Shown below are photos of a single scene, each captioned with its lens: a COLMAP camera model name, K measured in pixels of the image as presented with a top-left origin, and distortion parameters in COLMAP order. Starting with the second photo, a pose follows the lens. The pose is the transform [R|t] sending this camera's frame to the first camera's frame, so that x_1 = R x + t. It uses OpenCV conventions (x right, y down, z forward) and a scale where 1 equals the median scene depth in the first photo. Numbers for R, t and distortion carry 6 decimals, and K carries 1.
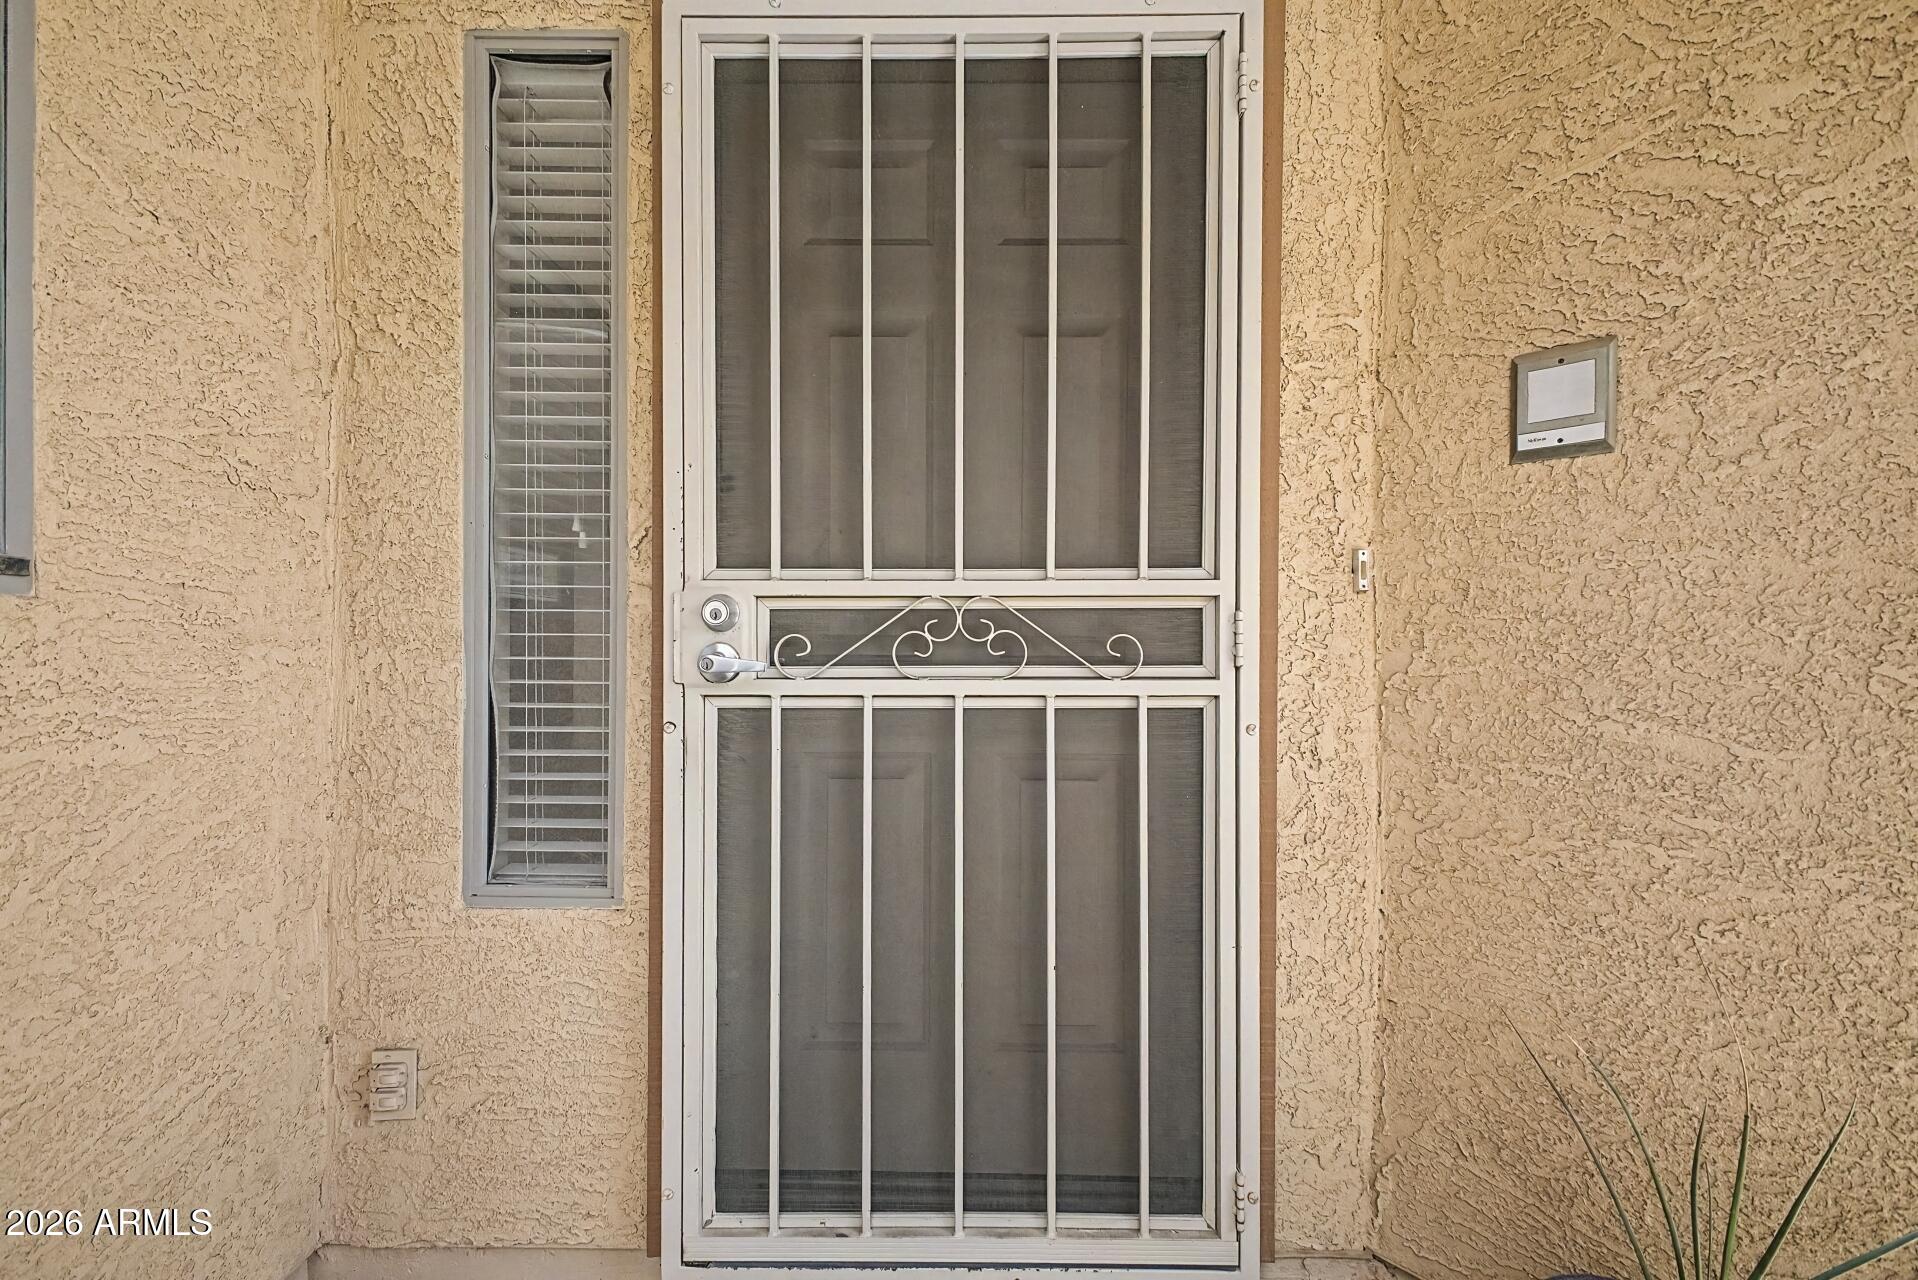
lens RADIAL K [[757.2, 0, 957.6], [0, 757.2, 638.8], [0, 0, 1]] dist [0.022294, -0.008173]
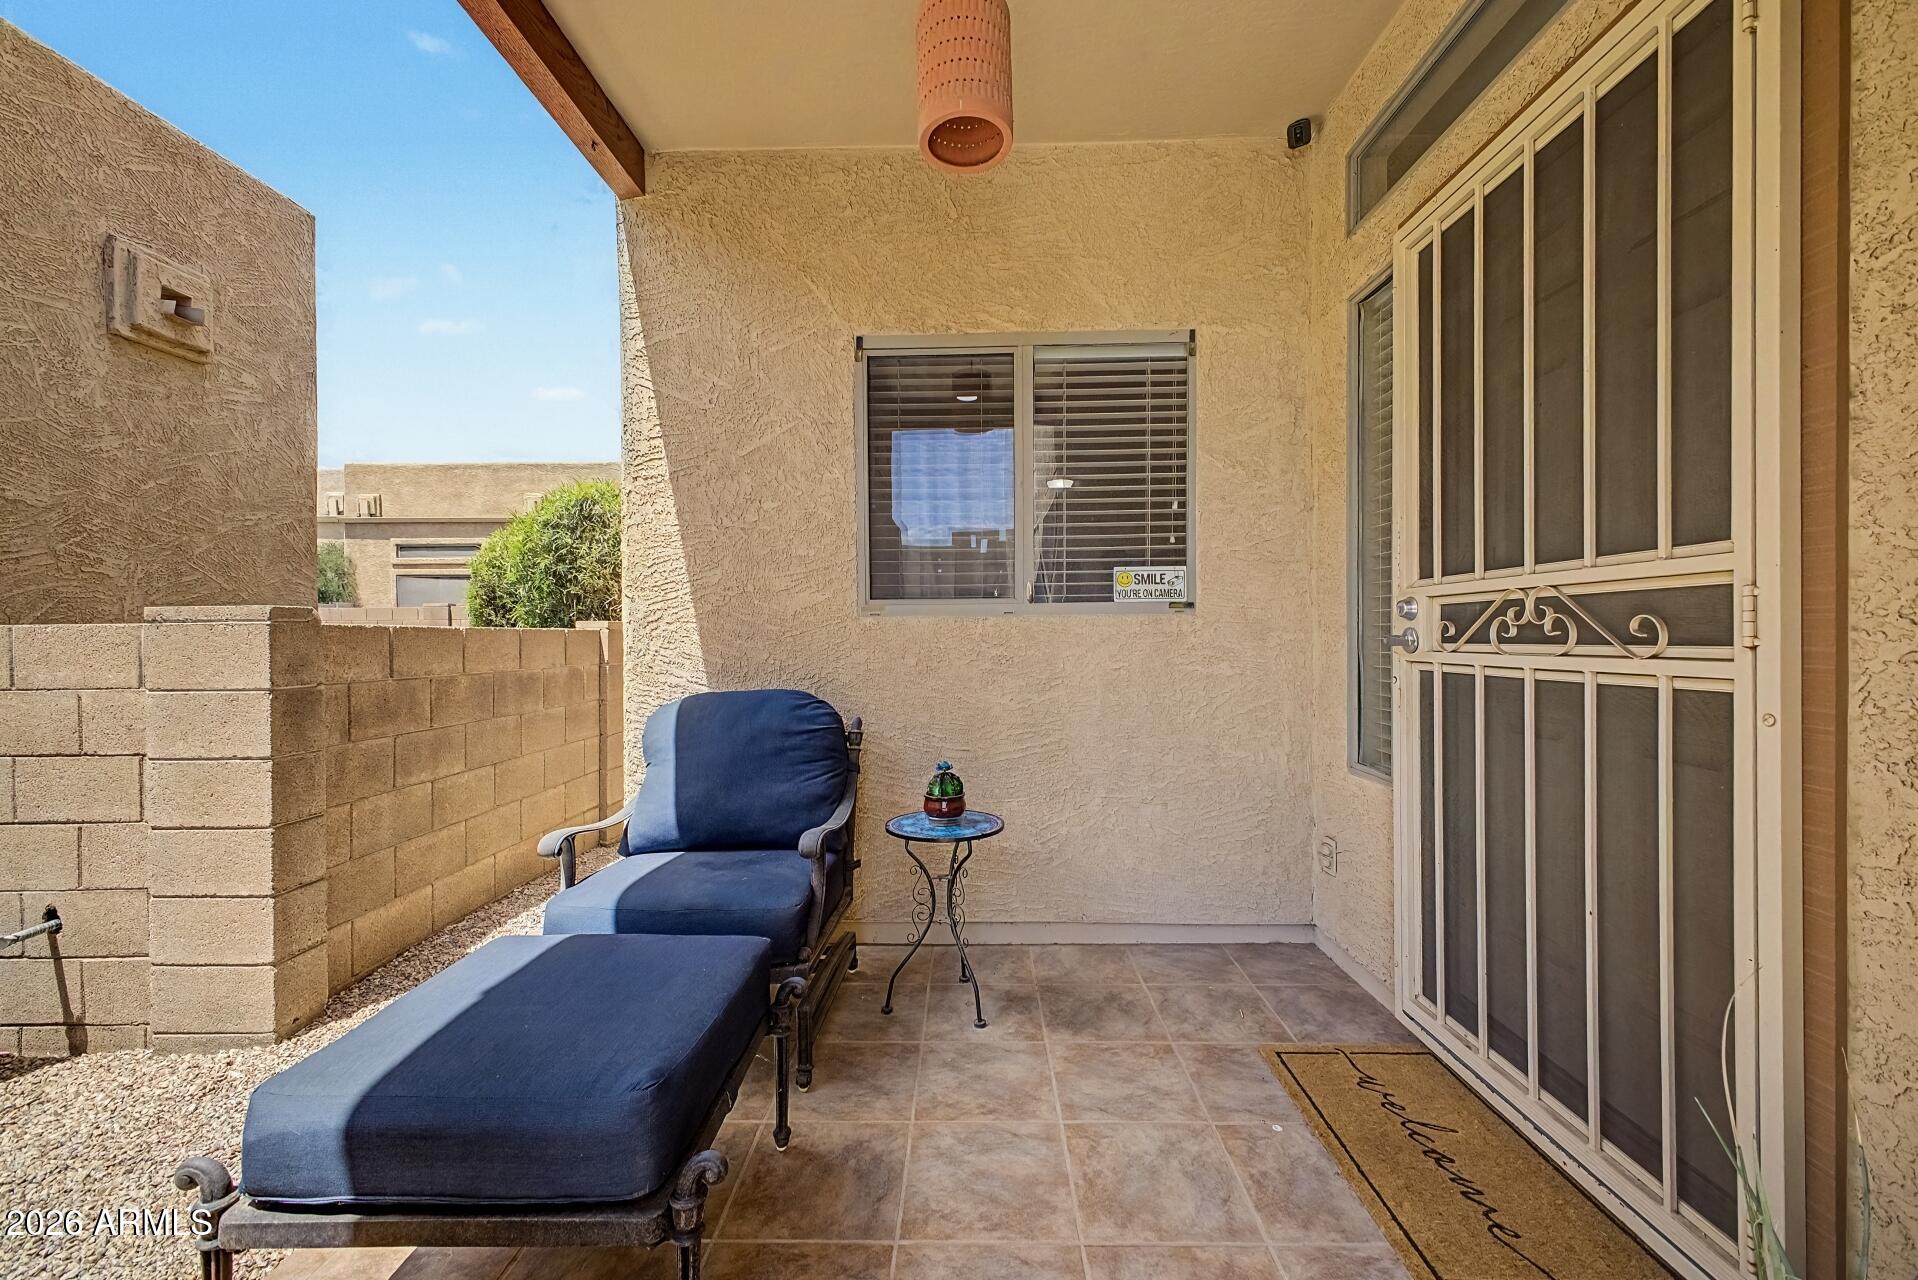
lens RADIAL K [[757.2, 0, 957.6], [0, 757.2, 638.8], [0, 0, 1]] dist [0.022294, -0.008173]
pose [[-0.008220, 0.002926, -0.999962, 1.263430], [0.005307, 0.999982, 0.002883, 0.018173], [0.999952, -0.005284, -0.008235, 0.074330]]
